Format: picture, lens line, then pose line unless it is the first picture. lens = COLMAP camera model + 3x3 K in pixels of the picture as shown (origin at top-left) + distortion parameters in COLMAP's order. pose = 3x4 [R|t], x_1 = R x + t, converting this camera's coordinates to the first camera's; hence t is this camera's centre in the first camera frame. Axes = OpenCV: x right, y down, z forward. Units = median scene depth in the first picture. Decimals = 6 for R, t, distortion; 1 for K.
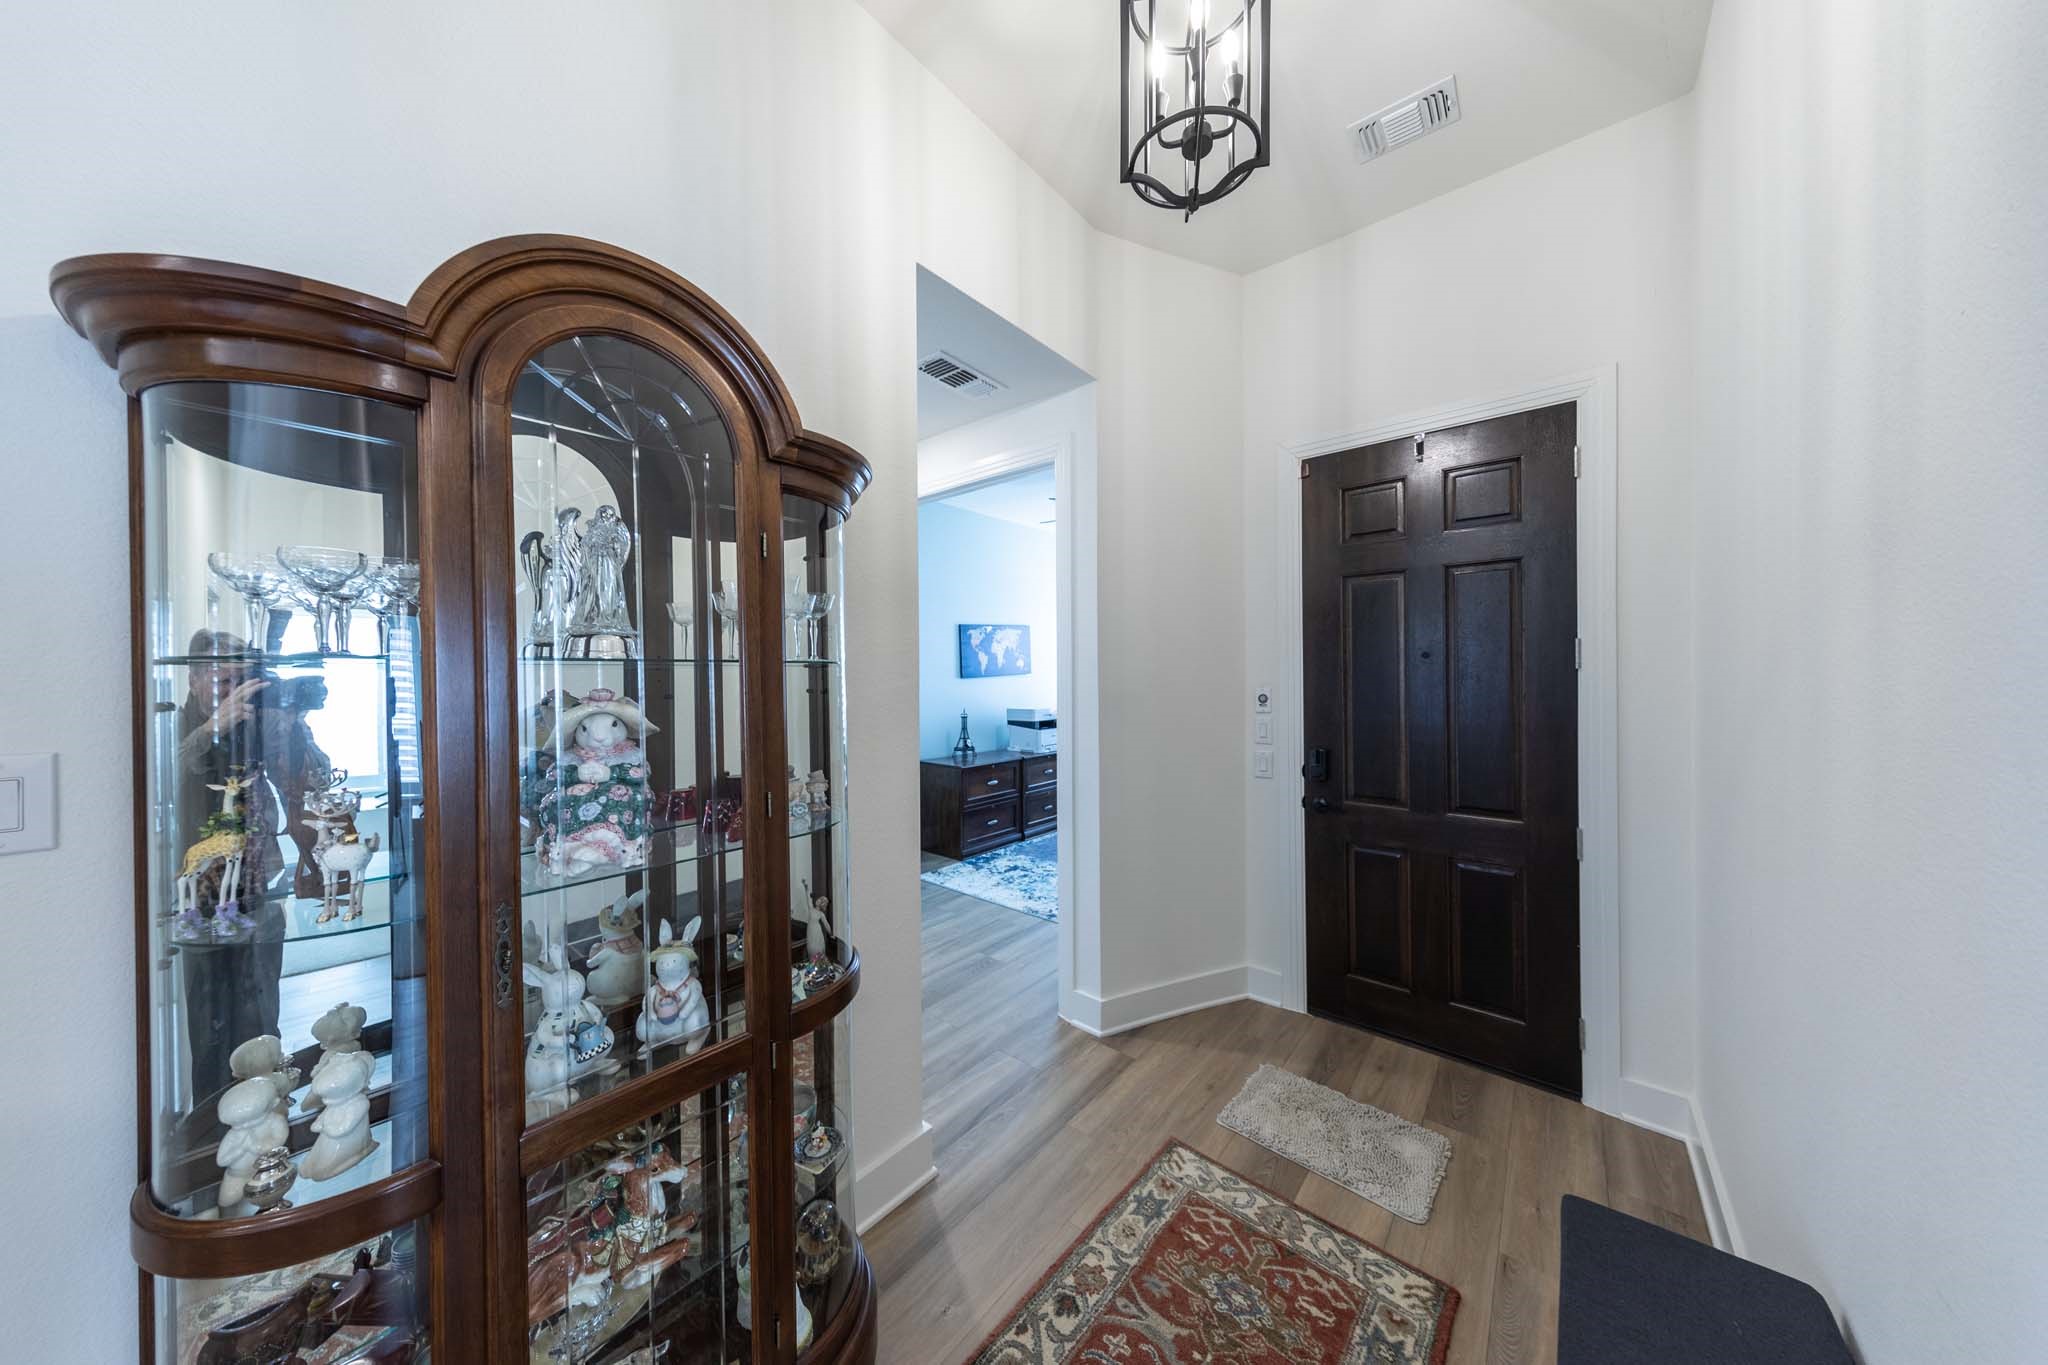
lens RADIAL K [[636.6, 0, 1016.8], [0, 636.6, 680.0], [0, 0, 1]] dist [-0.000136, -0.000004]
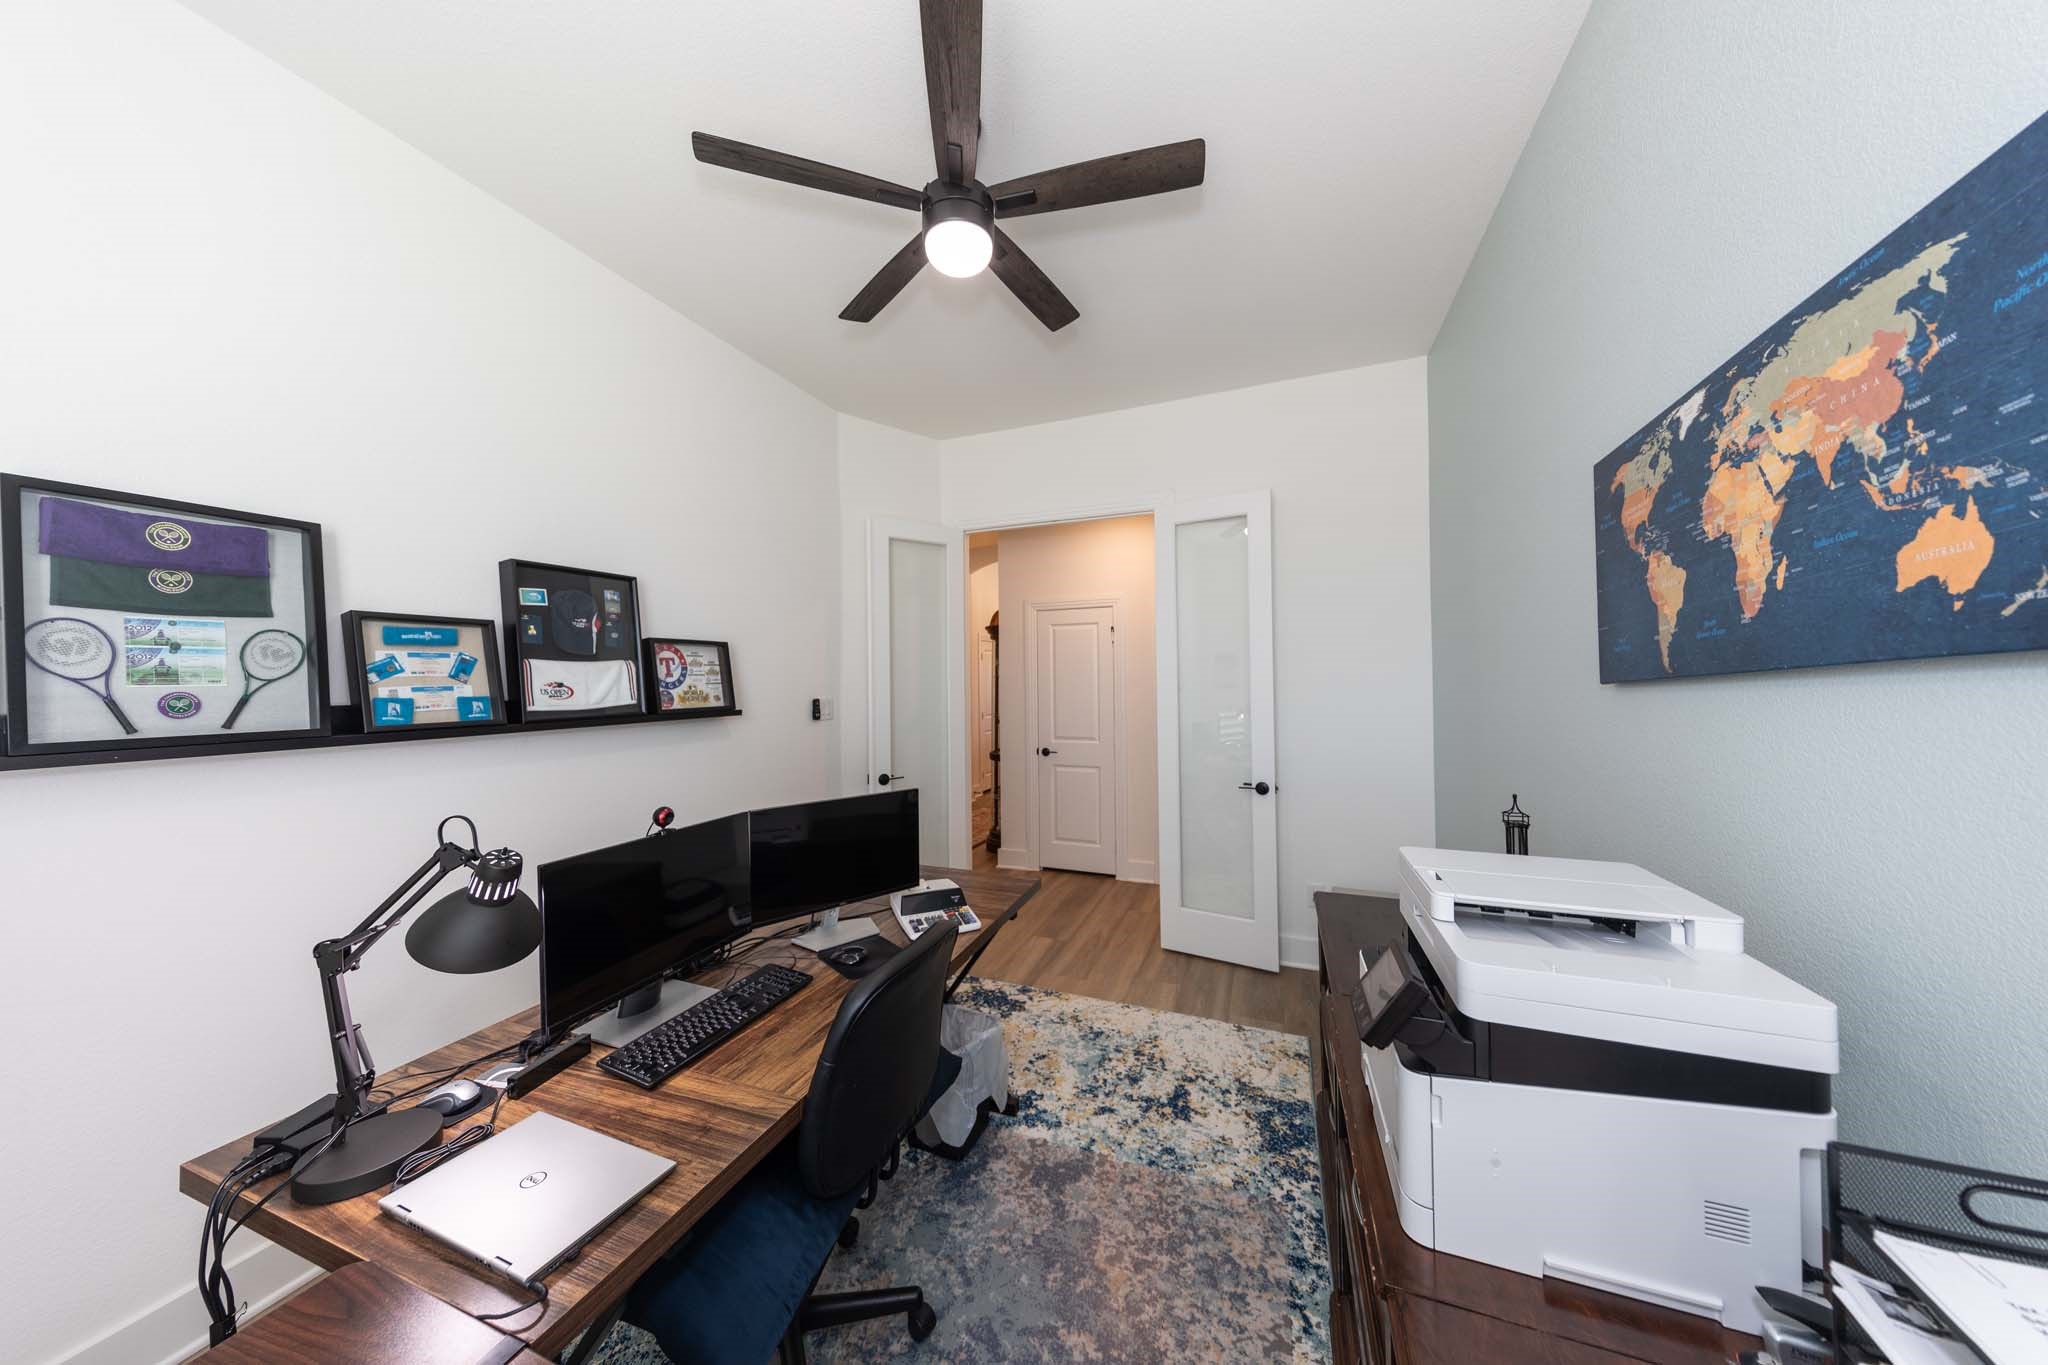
lens RADIAL K [[636.6, 0, 1029.2], [0, 636.6, 686.3], [0, 0, 1]] dist [-0.000136, -0.000004]
pose [[-0.943428, 0.027895, -0.330401, 0.246046], [0.024325, 0.999593, 0.014935, -0.013084], [0.330683, 0.006053, -0.943723, 1.435718]]
